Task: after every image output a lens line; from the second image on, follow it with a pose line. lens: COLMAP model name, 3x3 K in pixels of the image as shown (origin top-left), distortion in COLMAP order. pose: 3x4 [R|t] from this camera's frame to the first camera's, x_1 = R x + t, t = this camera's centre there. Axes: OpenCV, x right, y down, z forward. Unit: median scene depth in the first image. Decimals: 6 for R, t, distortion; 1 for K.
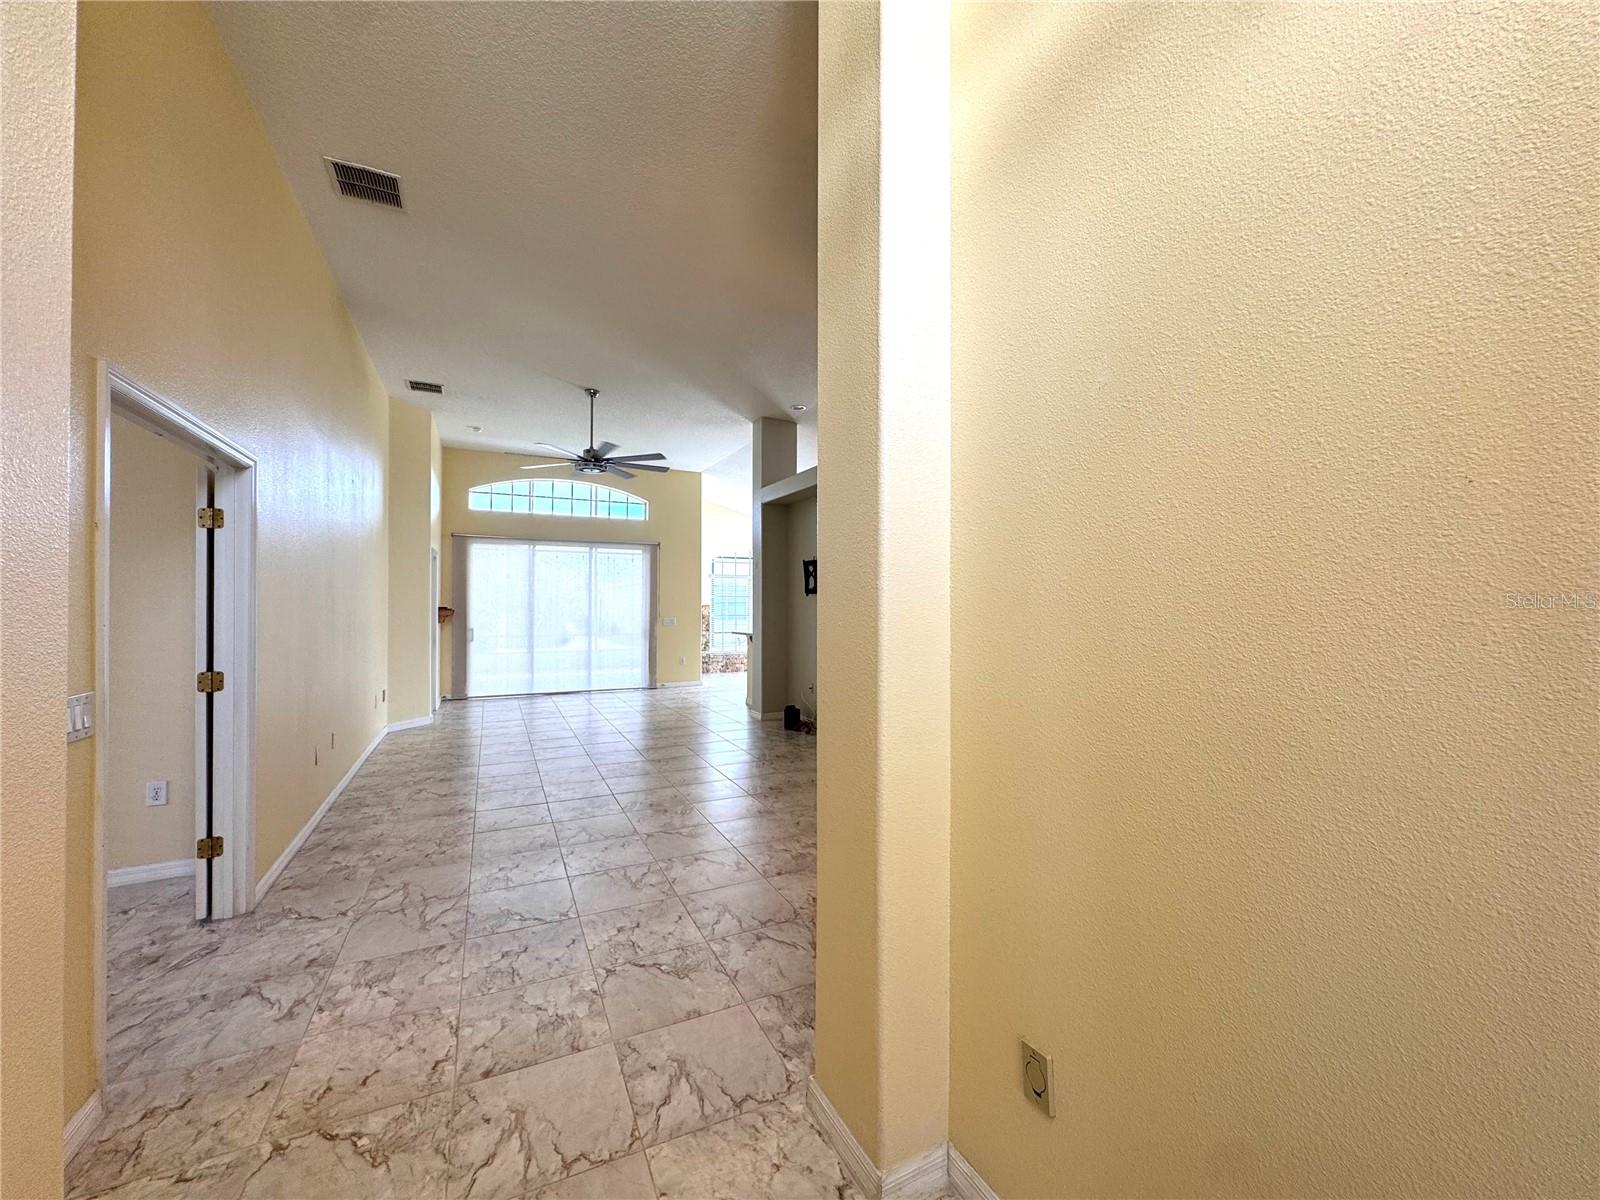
lens RADIAL K [[639.1, 0, 805.3], [0, 639.1, 595.0], [0, 0, 1]] dist [-0.004438, 0.000862]
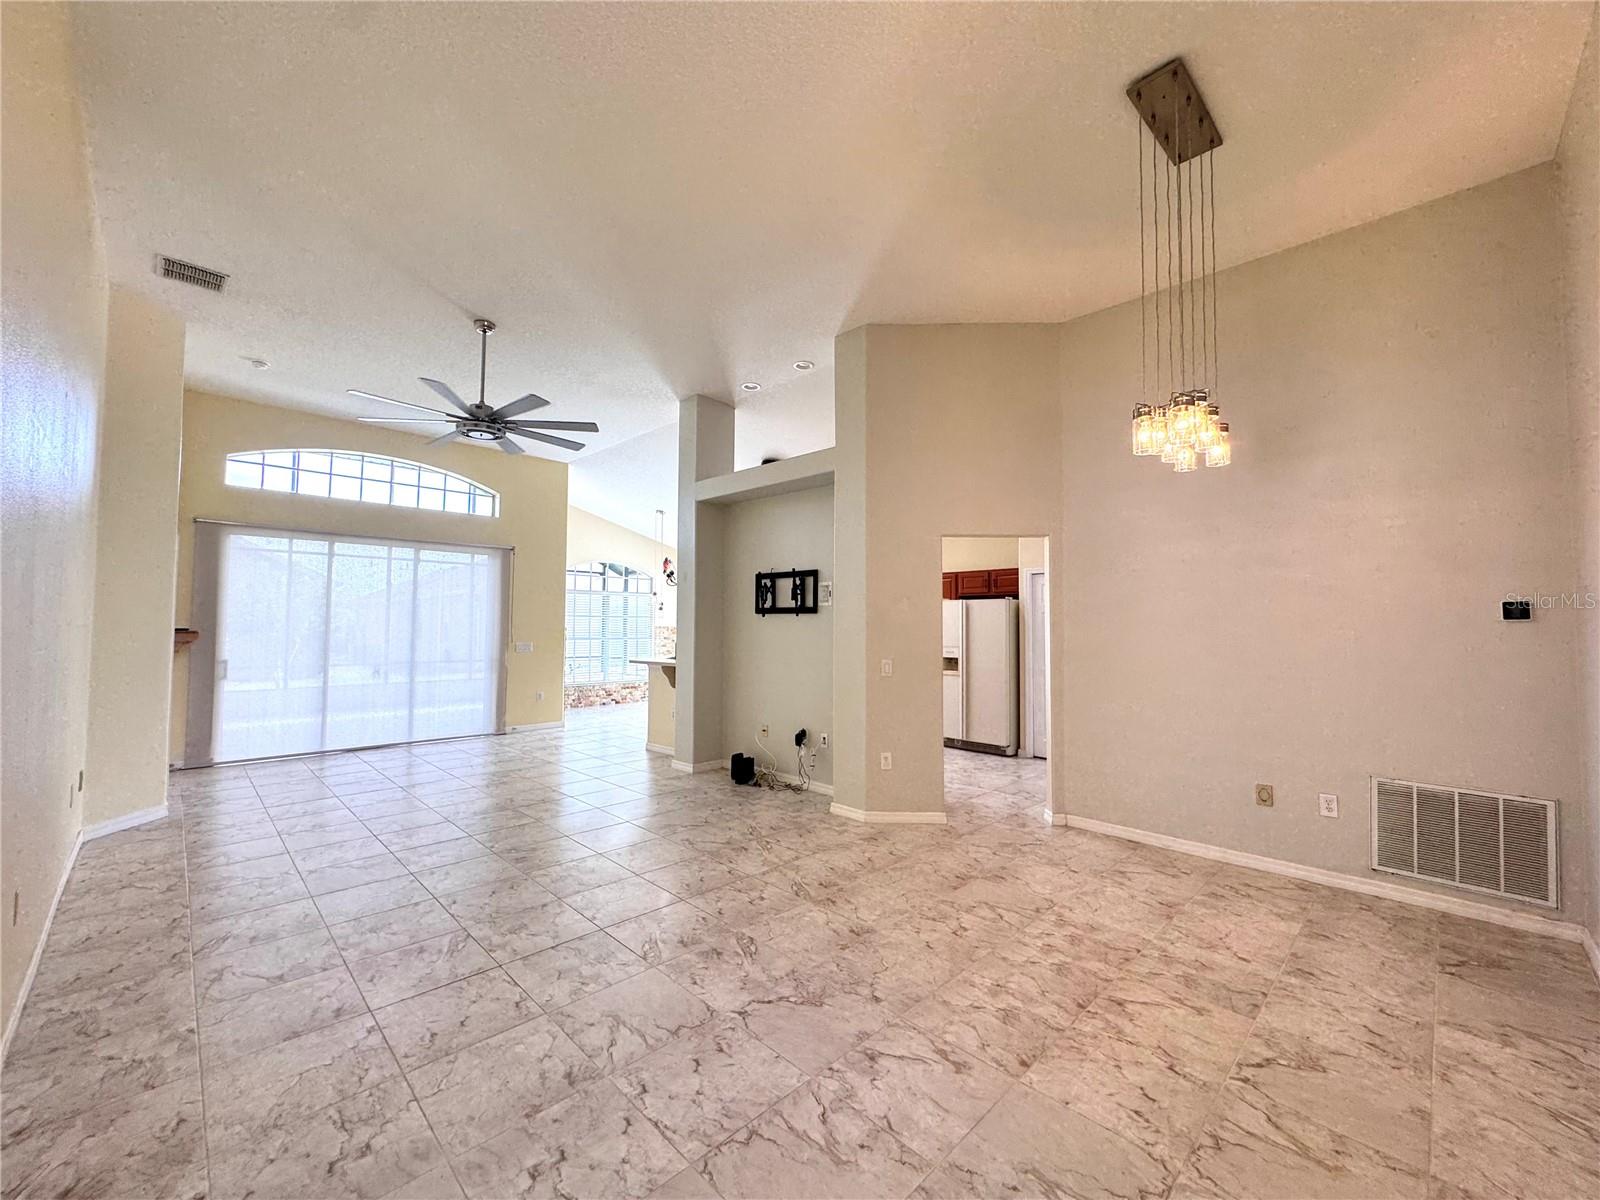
lens RADIAL K [[639.1, 0, 805.7], [0, 639.1, 594.2], [0, 0, 1]] dist [-0.004438, 0.000862]
pose [[0.947007, 0.020180, 0.320577, -0.190972], [-0.009501, 0.999348, -0.034841, 0.001038], [-0.321071, 0.029949, 0.946581, 0.197165]]
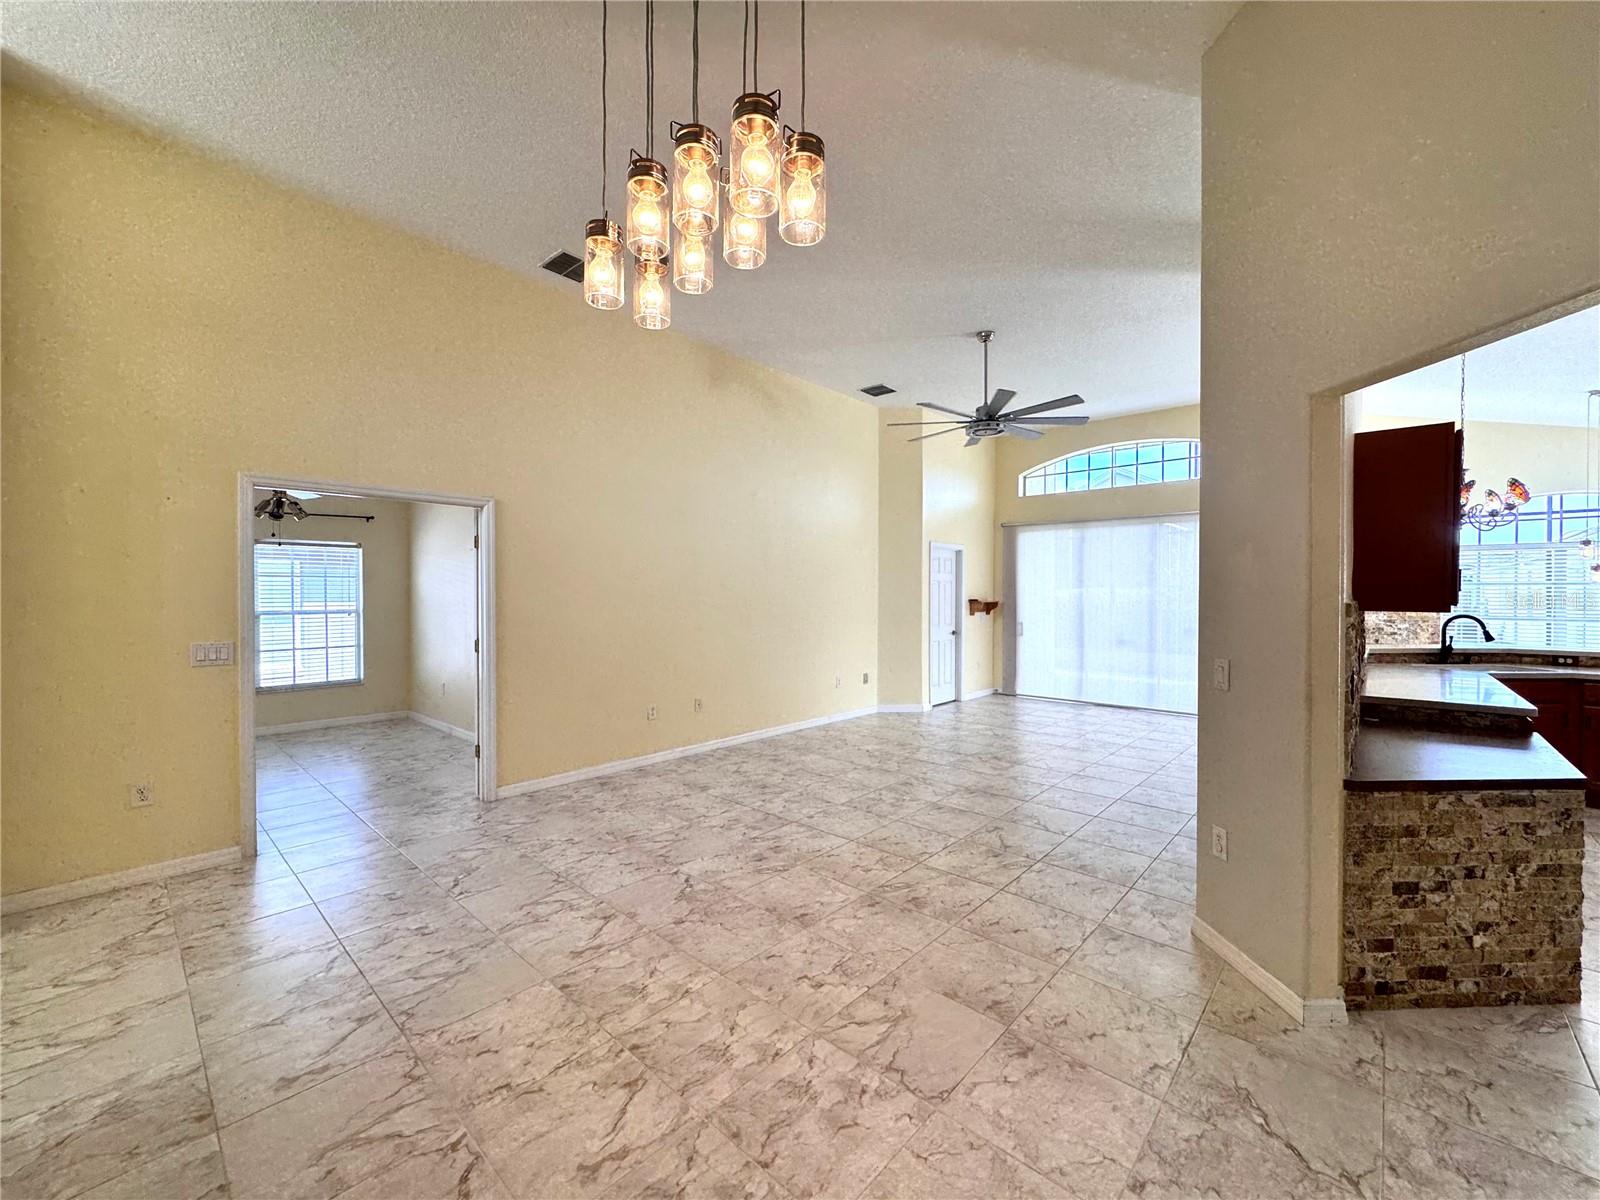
lens RADIAL K [[639.1, 0, 799.5], [0, 639.1, 608.6], [0, 0, 1]] dist [-0.004438, 0.000862]
pose [[0.361129, 0.020494, -0.932291, 0.294501], [0.012406, 0.999564, 0.026779, 0.002643], [0.932433, -0.021237, 0.360717, 0.421689]]
